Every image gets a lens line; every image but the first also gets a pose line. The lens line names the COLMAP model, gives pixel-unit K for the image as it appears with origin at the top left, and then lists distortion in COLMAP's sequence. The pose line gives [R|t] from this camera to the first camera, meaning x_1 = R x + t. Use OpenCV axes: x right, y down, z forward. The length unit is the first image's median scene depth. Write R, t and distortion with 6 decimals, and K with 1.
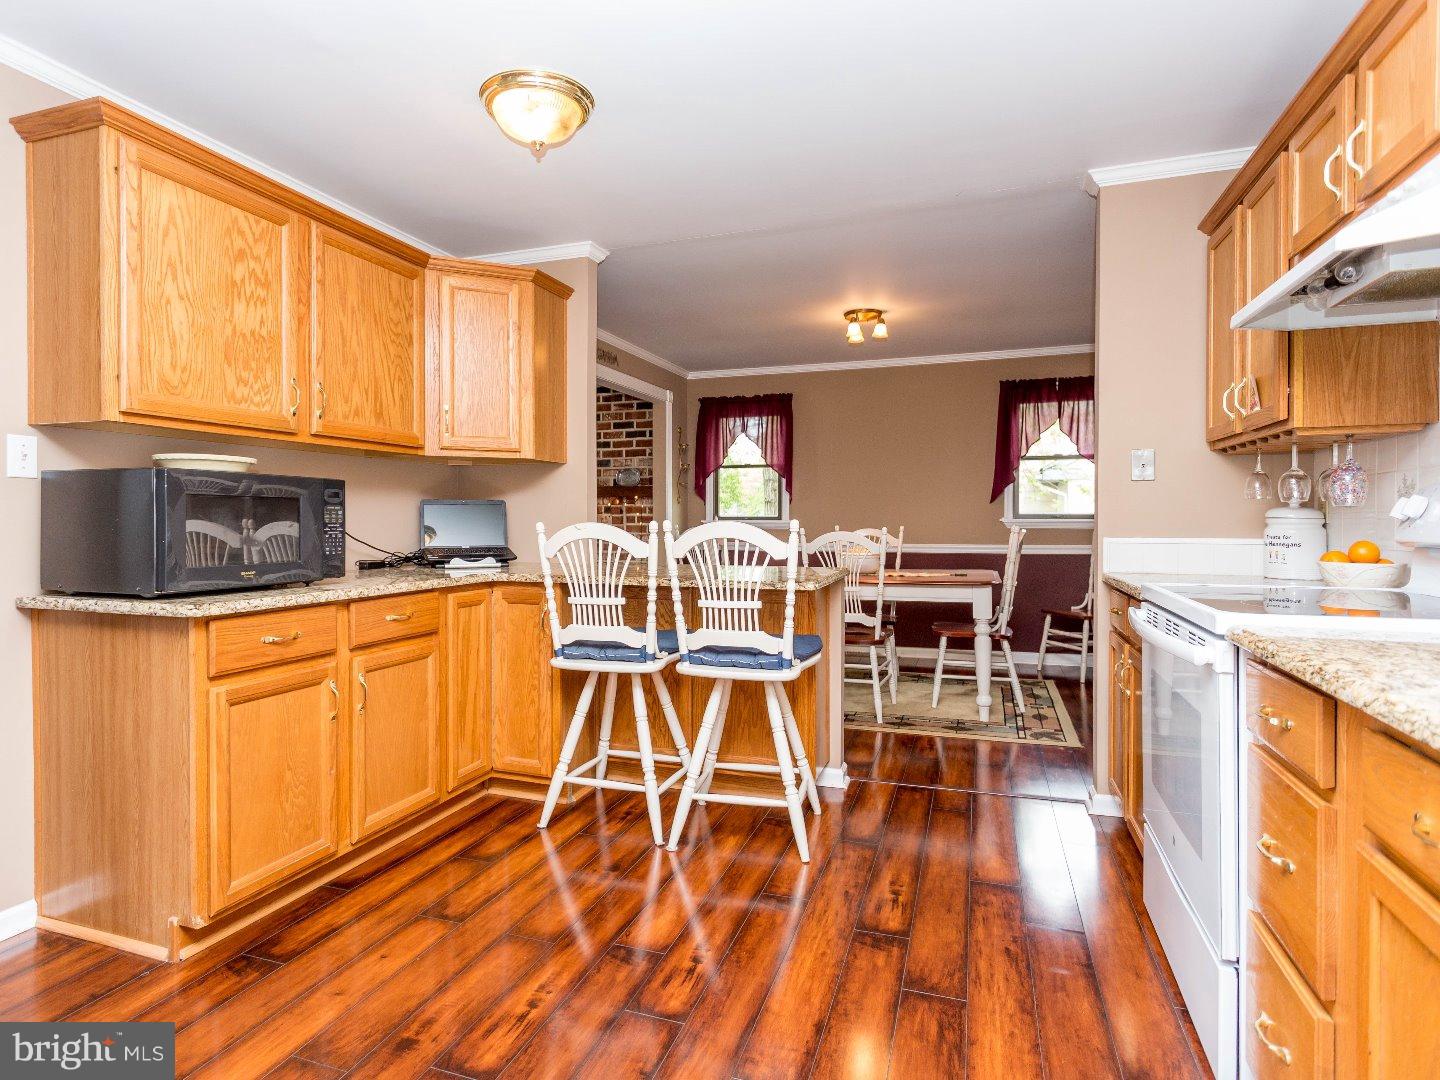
lens RADIAL K [[773.9, 0, 724.3], [0, 773.9, 526.0], [0, 0, 1]] dist [-0.002098, 0.000565]
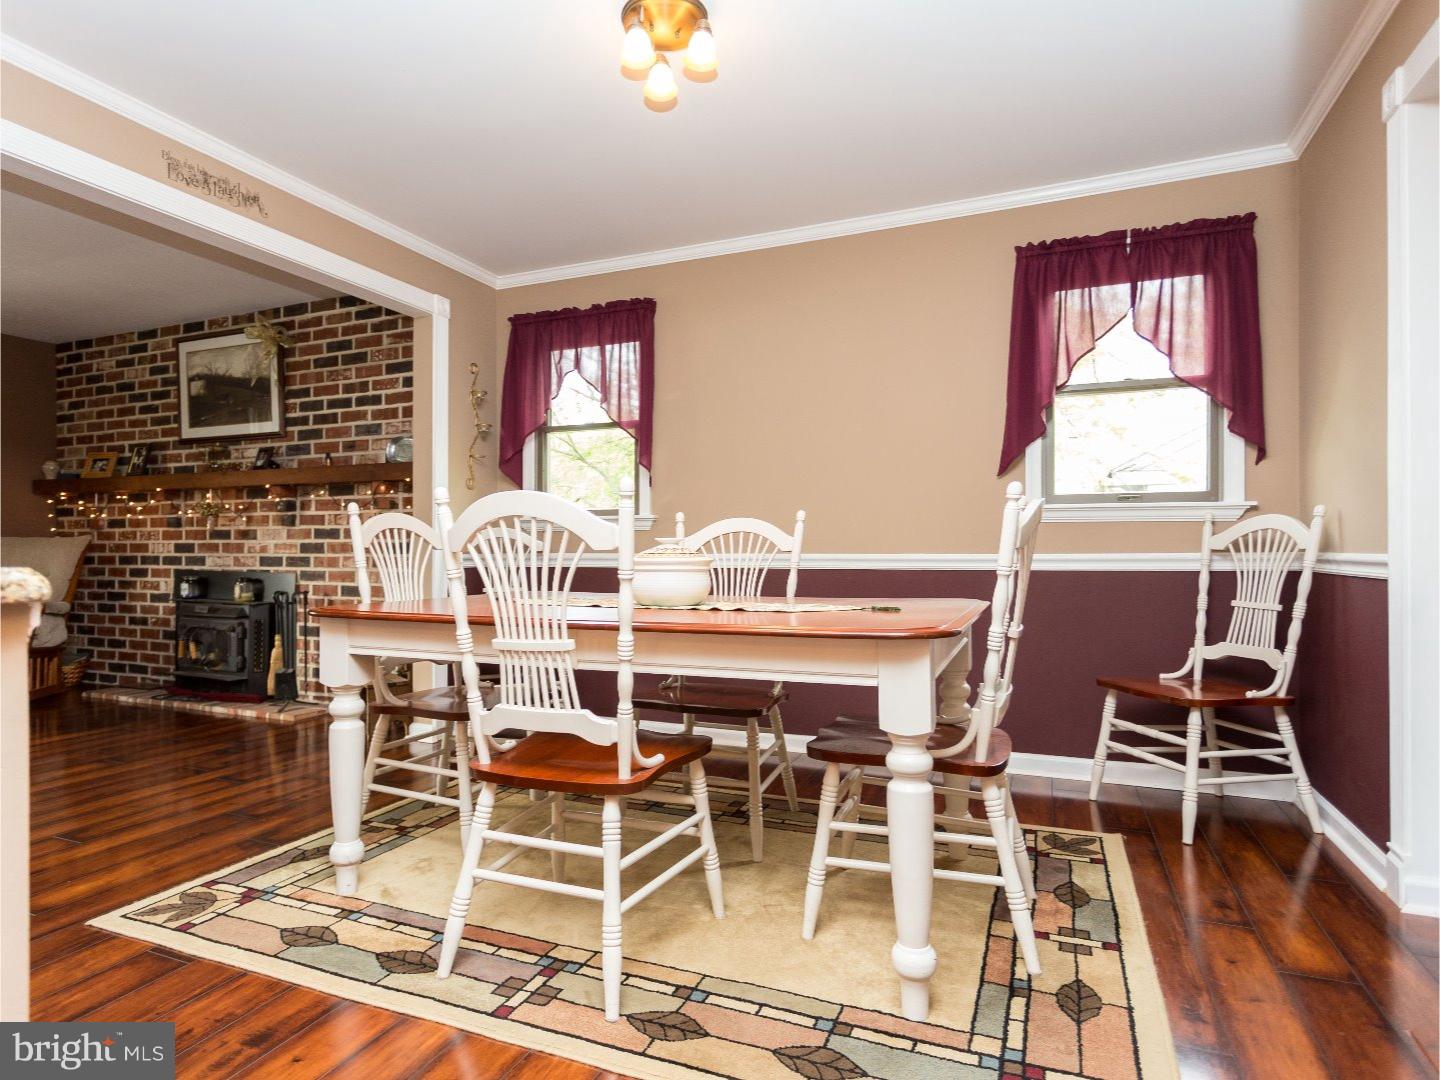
lens RADIAL K [[827.3, 0, 674.8], [0, 827.3, 551.6], [0, 0, 1]] dist [0.000464, 0.000550]
pose [[0.995281, 0.001814, -0.097017, 0.417132], [-0.002791, 0.999947, -0.009934, 0.065139], [0.096994, 0.010158, 0.995233, 0.964674]]
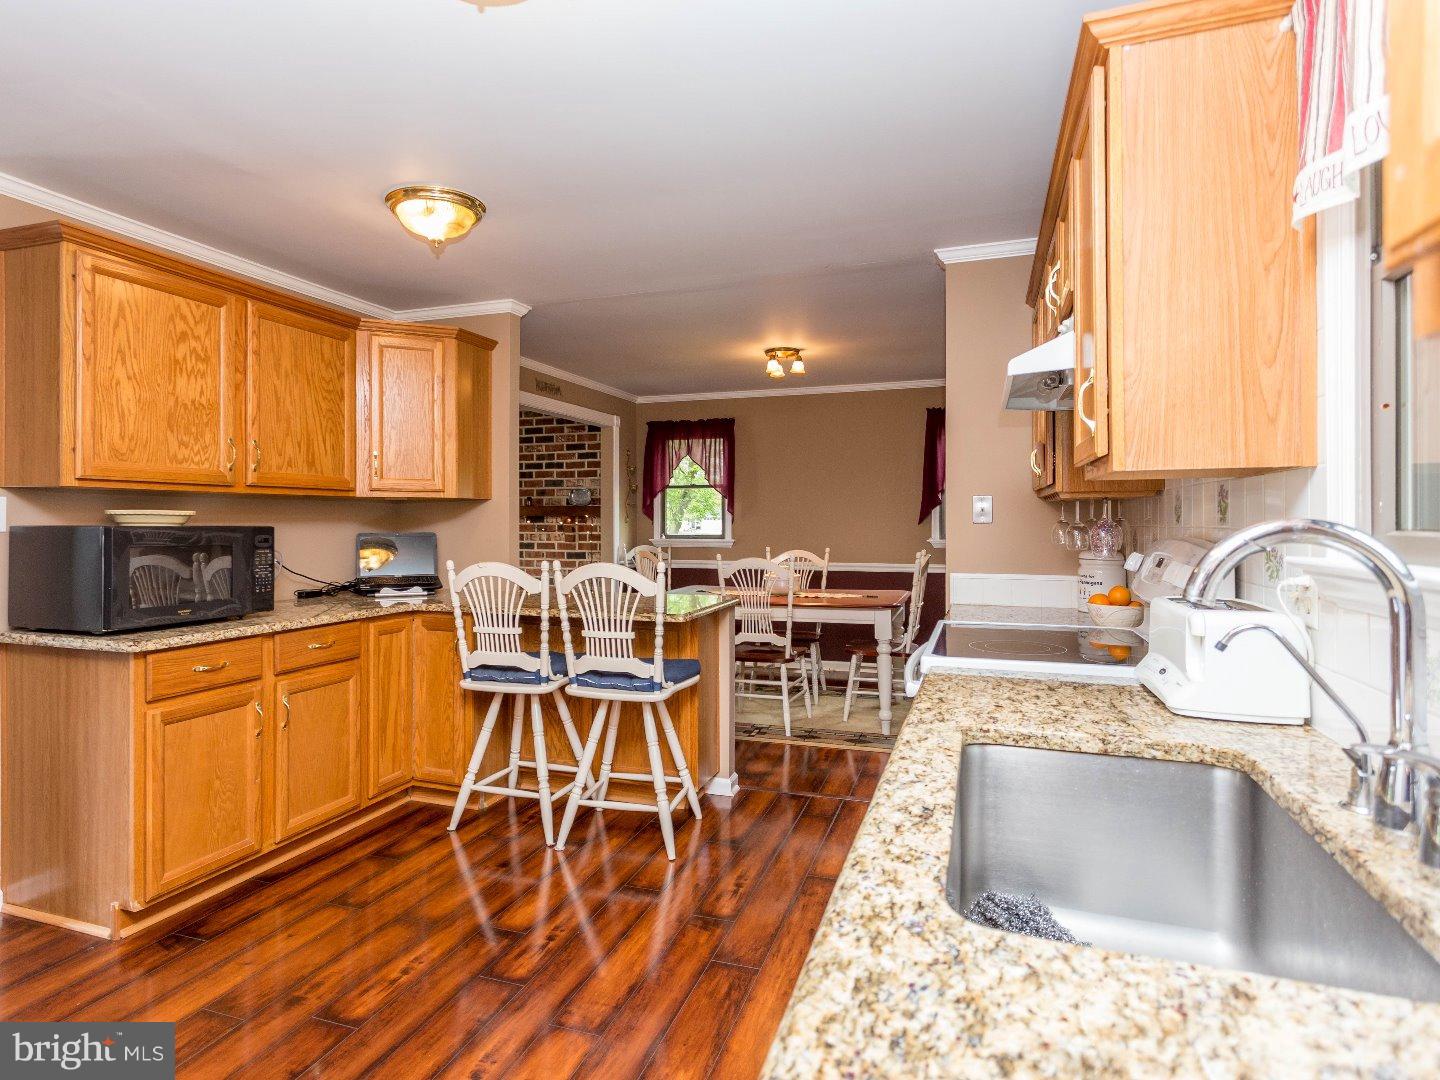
lens RADIAL K [[791.4, 0, 714.3], [0, 791.4, 520.5], [0, 0, 1]] dist [0.000108, 0.000217]
pose [[0.999993, -0.000599, -0.003694, 0.160083], [0.000558, 0.999938, -0.011163, -0.051904], [0.003701, 0.011161, 0.999931, -0.166958]]
